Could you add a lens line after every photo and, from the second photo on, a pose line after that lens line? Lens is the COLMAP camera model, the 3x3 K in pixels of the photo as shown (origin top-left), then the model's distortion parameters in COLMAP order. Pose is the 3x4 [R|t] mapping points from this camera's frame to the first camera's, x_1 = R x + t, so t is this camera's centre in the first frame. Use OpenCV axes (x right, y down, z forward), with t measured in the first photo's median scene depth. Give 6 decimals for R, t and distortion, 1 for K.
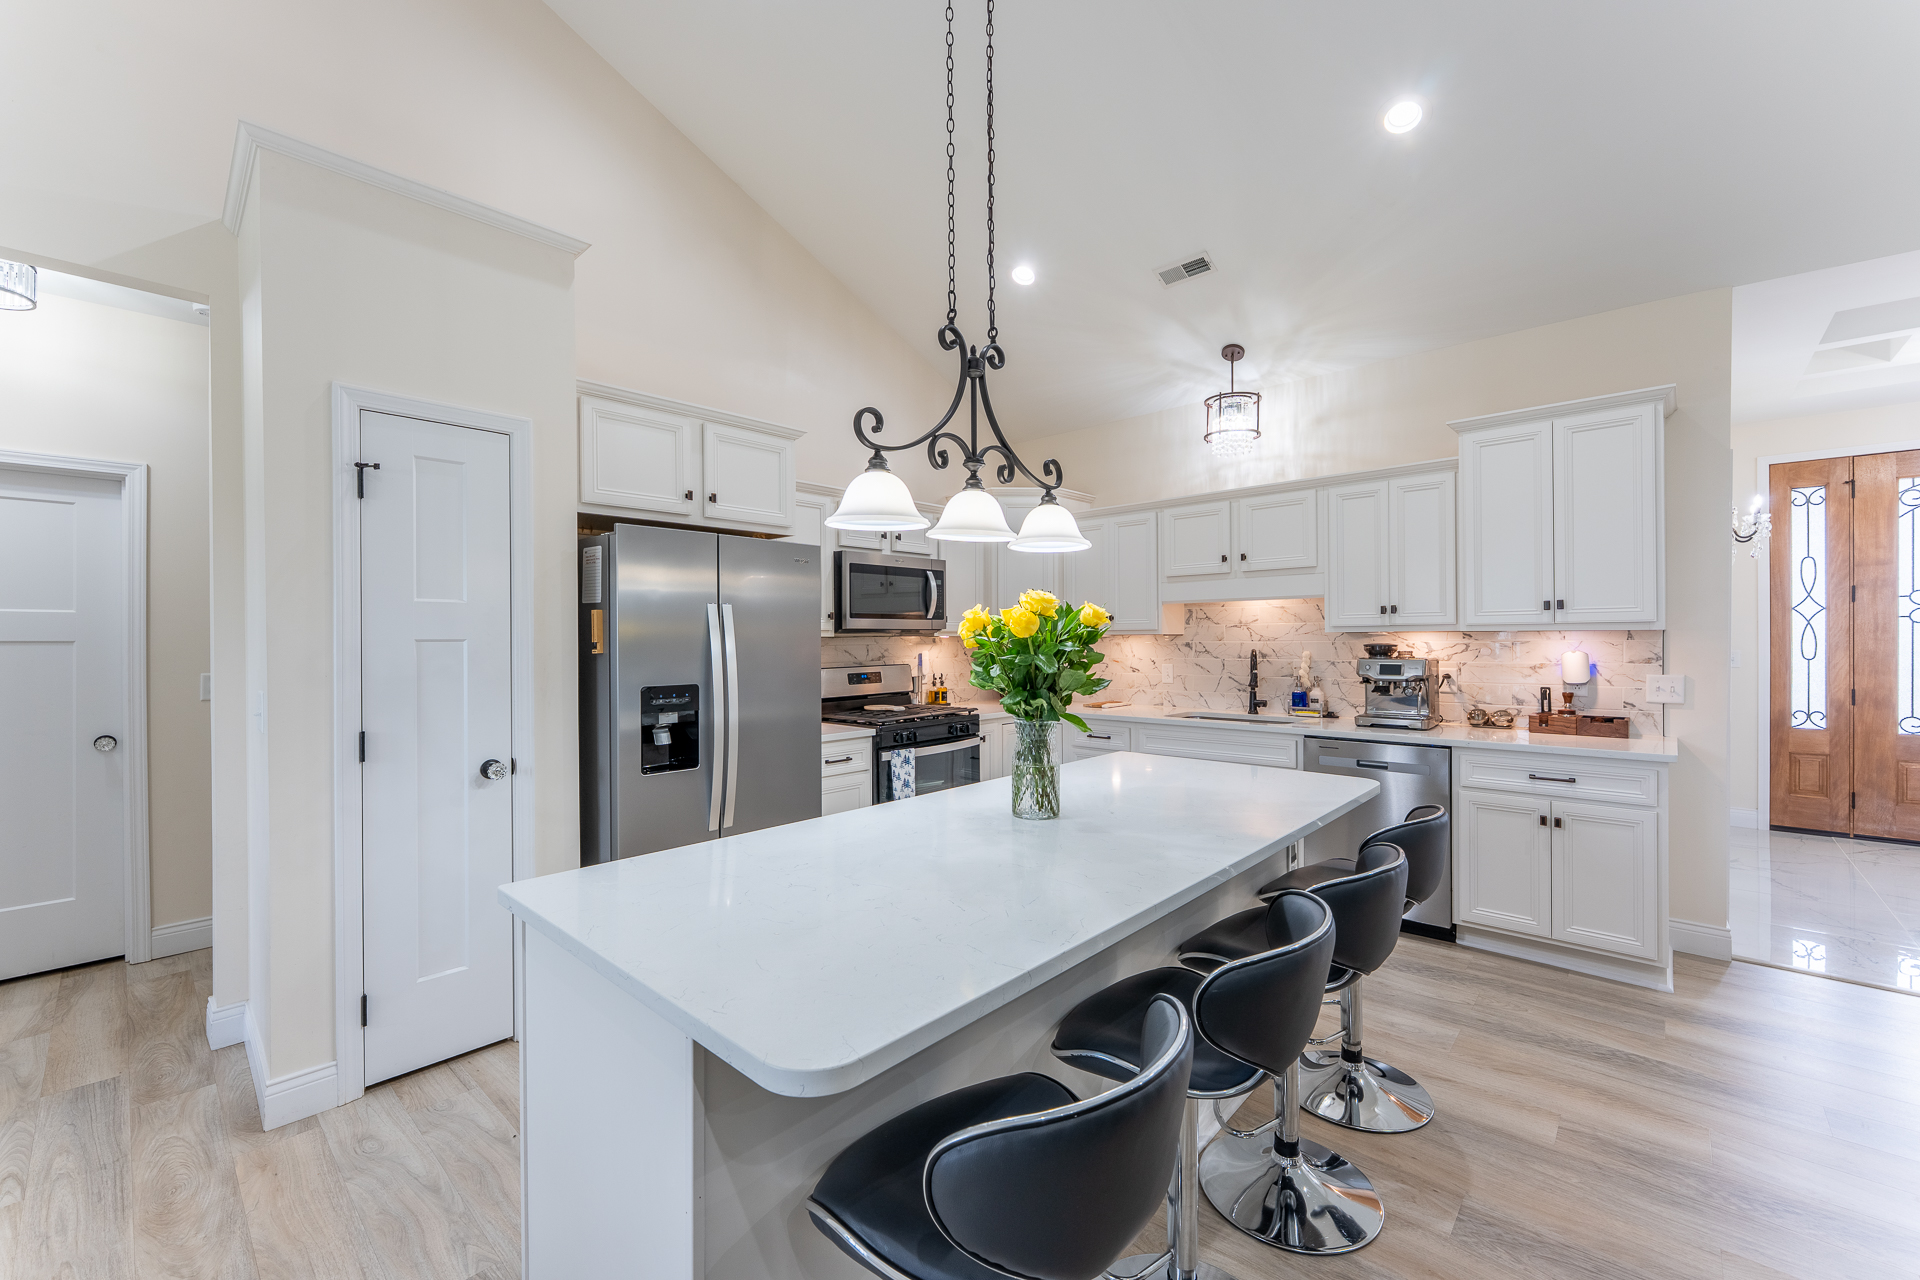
lens RADIAL K [[768.4, 0, 961.6], [0, 768.4, 642.0], [0, 0, 1]] dist [0.000420, -0.000077]
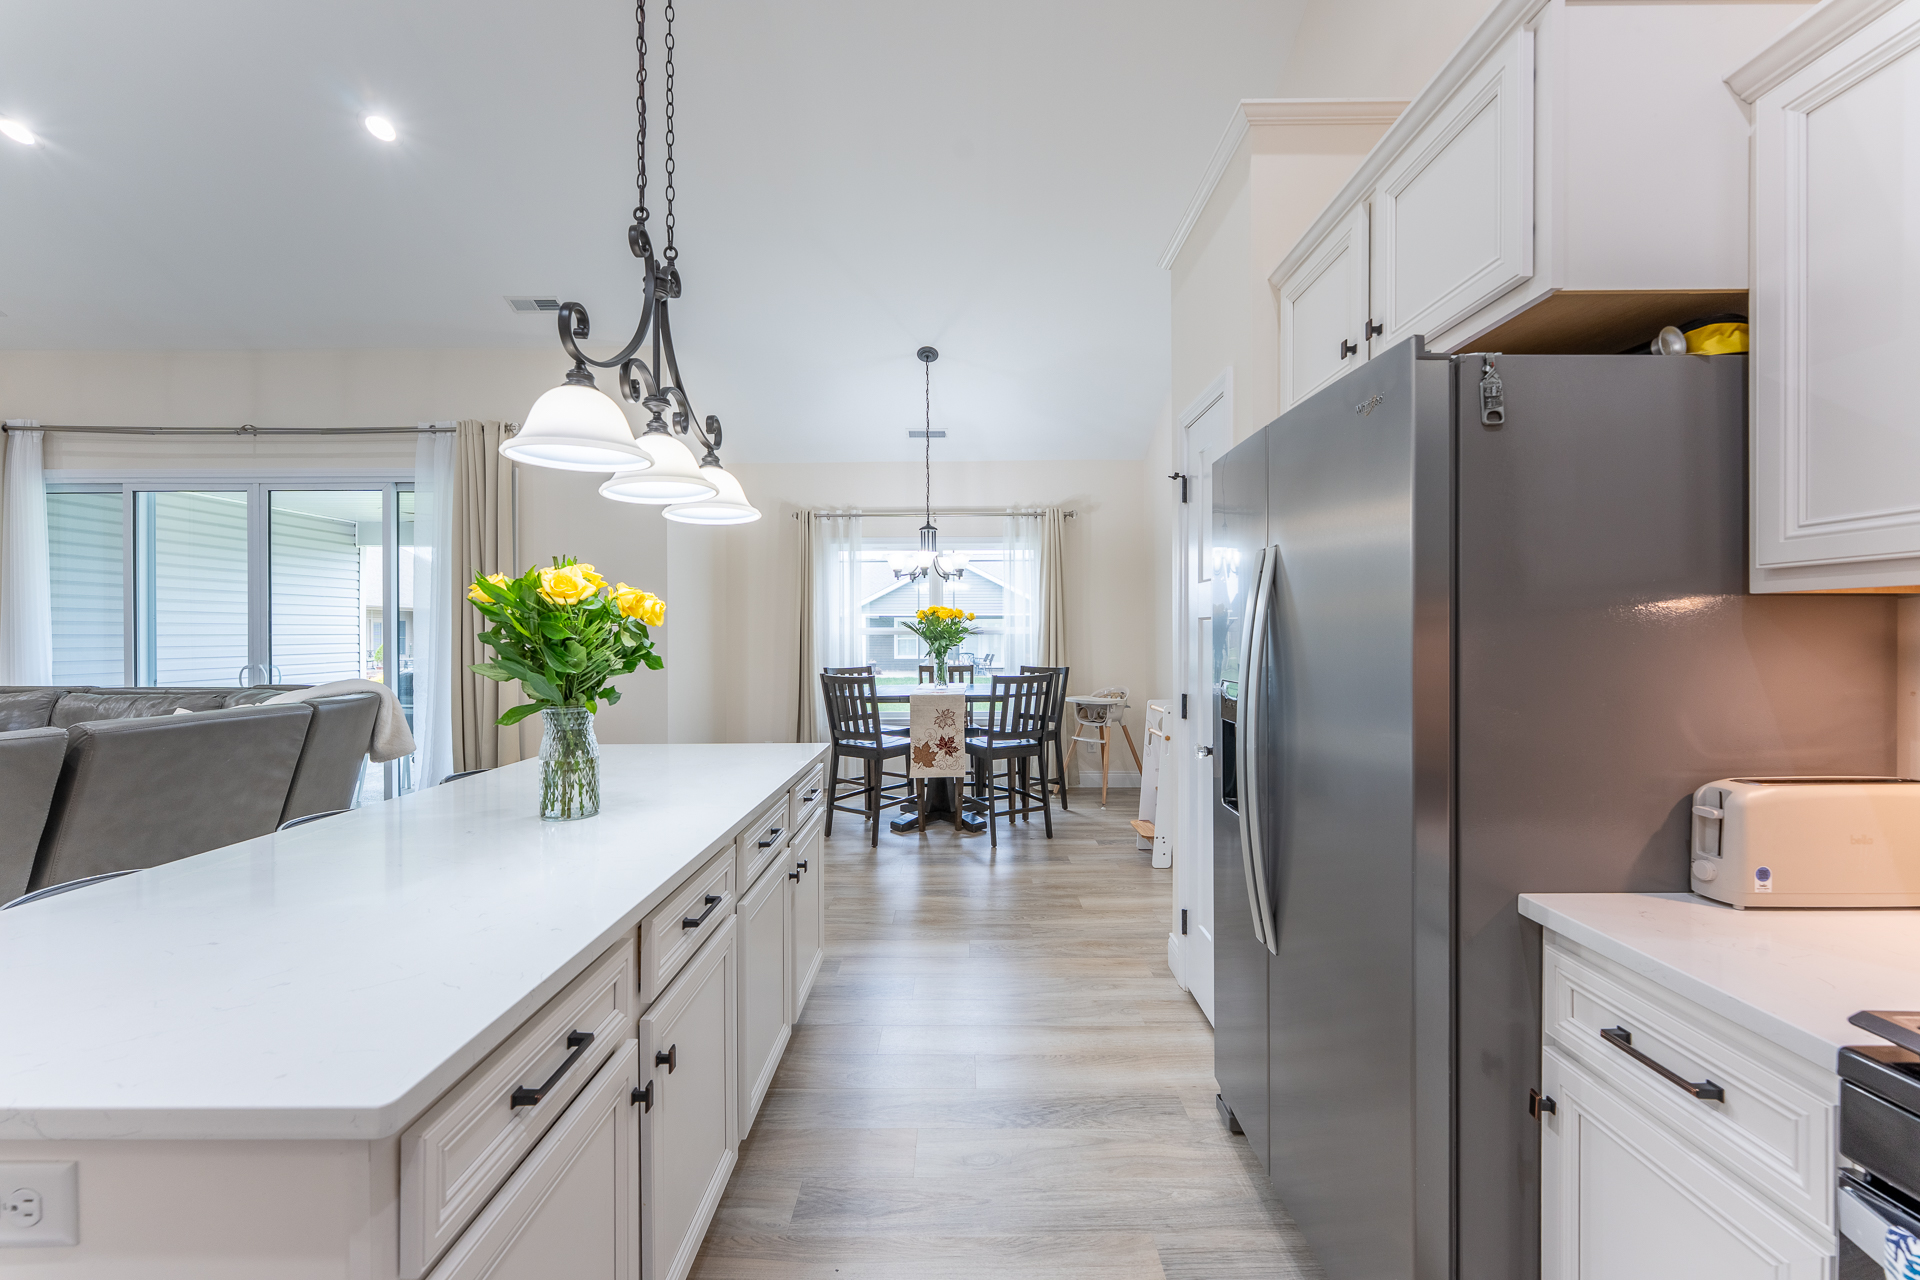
lens RADIAL K [[760.2, 0, 973.5], [0, 760.2, 642.3], [0, 0, 1]] dist [-0.001226, -0.000142]
pose [[-0.731643, 0.016620, -0.681485, 0.182903], [0.004930, 0.999806, 0.019089, 0.005663], [0.681670, 0.010607, -0.731583, 1.052463]]
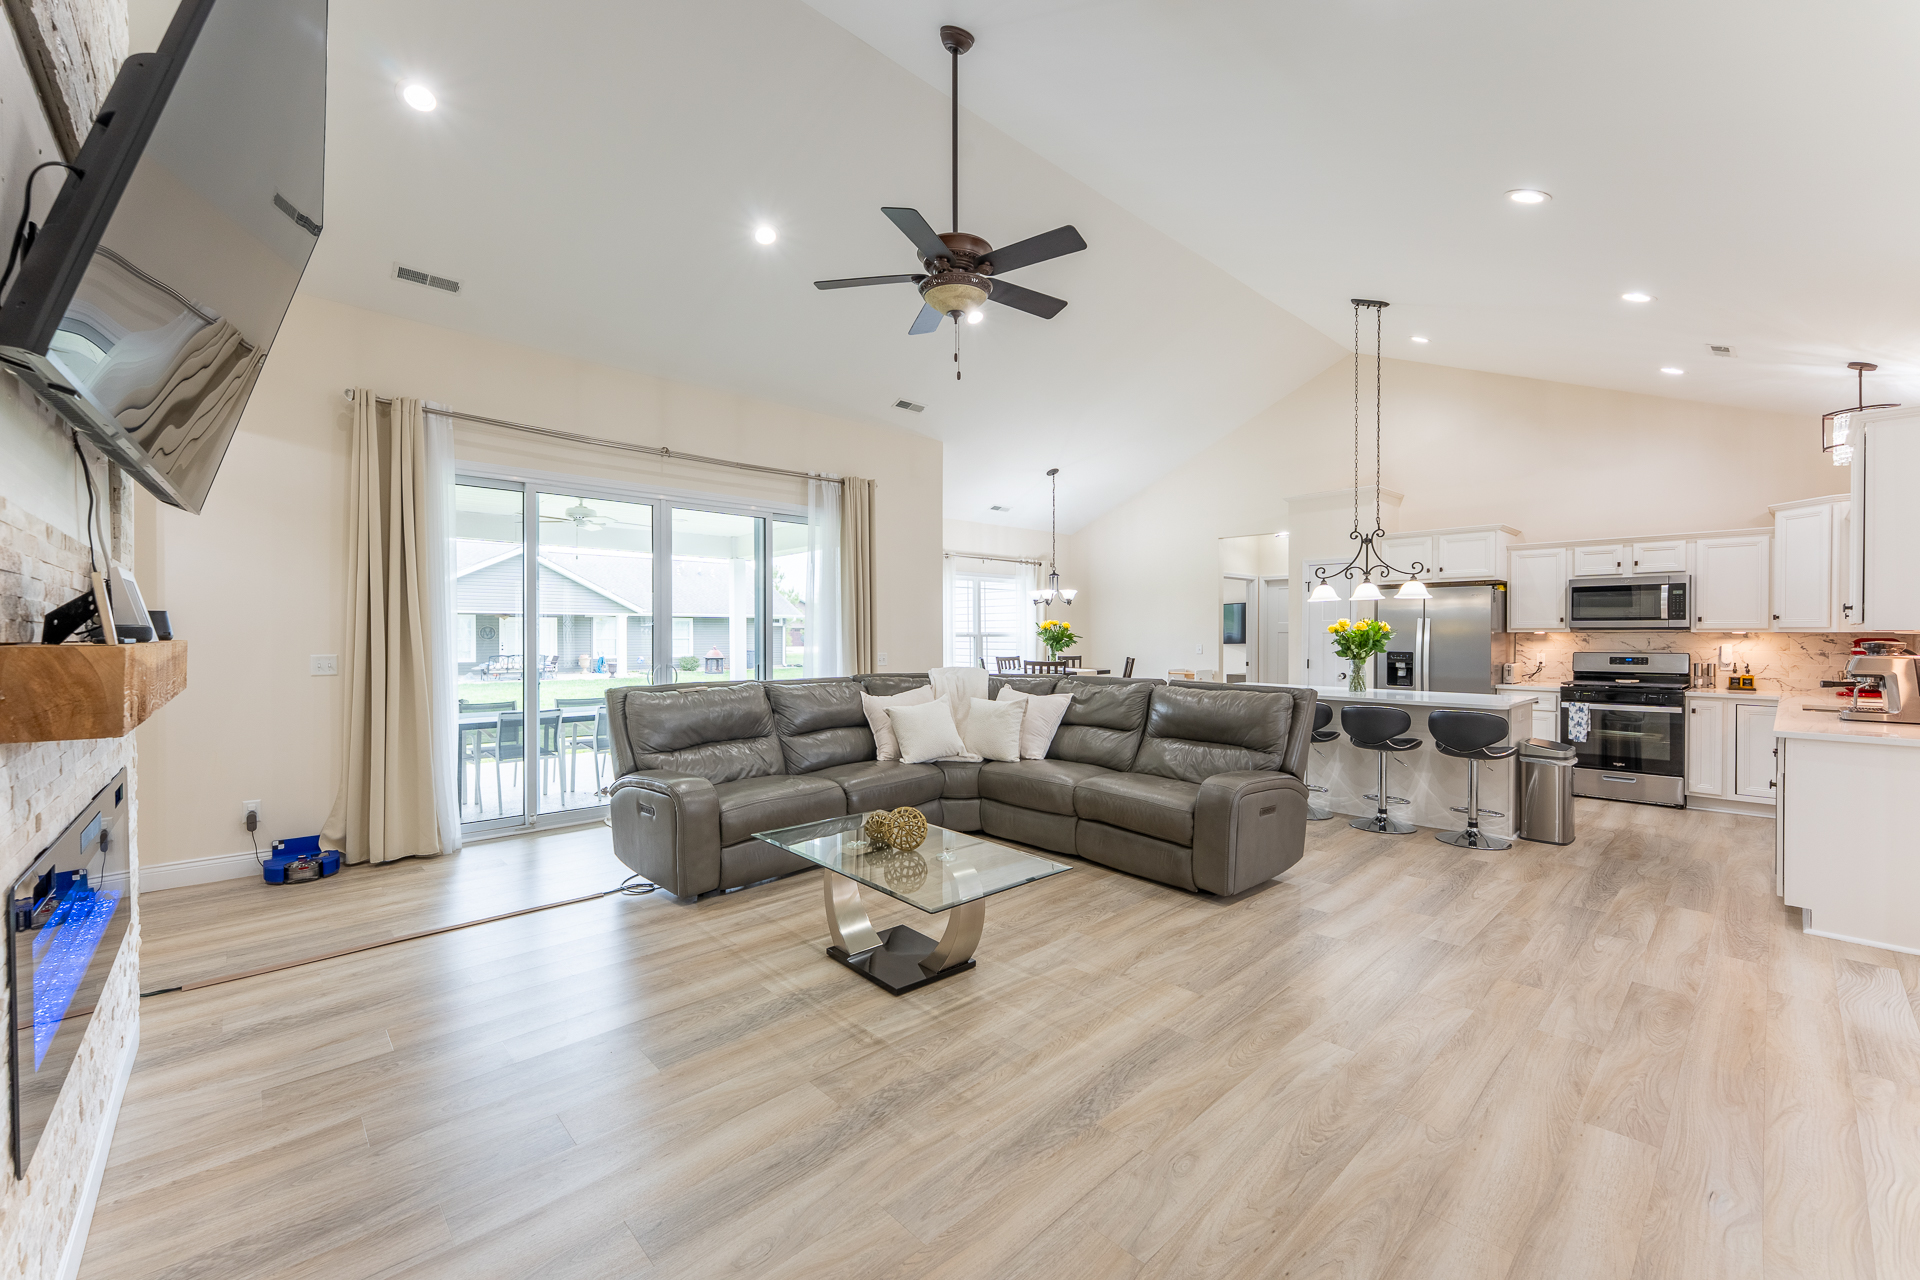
lens RADIAL K [[768.0, 0, 965.8], [0, 768.0, 639.7], [0, 0, 1]] dist [-0.001444, 0.000024]
pose [[-0.074248, 0.014362, -0.997136, 1.753316], [-0.005607, 0.999874, 0.014819, -0.009359], [0.997224, 0.006692, -0.074158, -0.174842]]
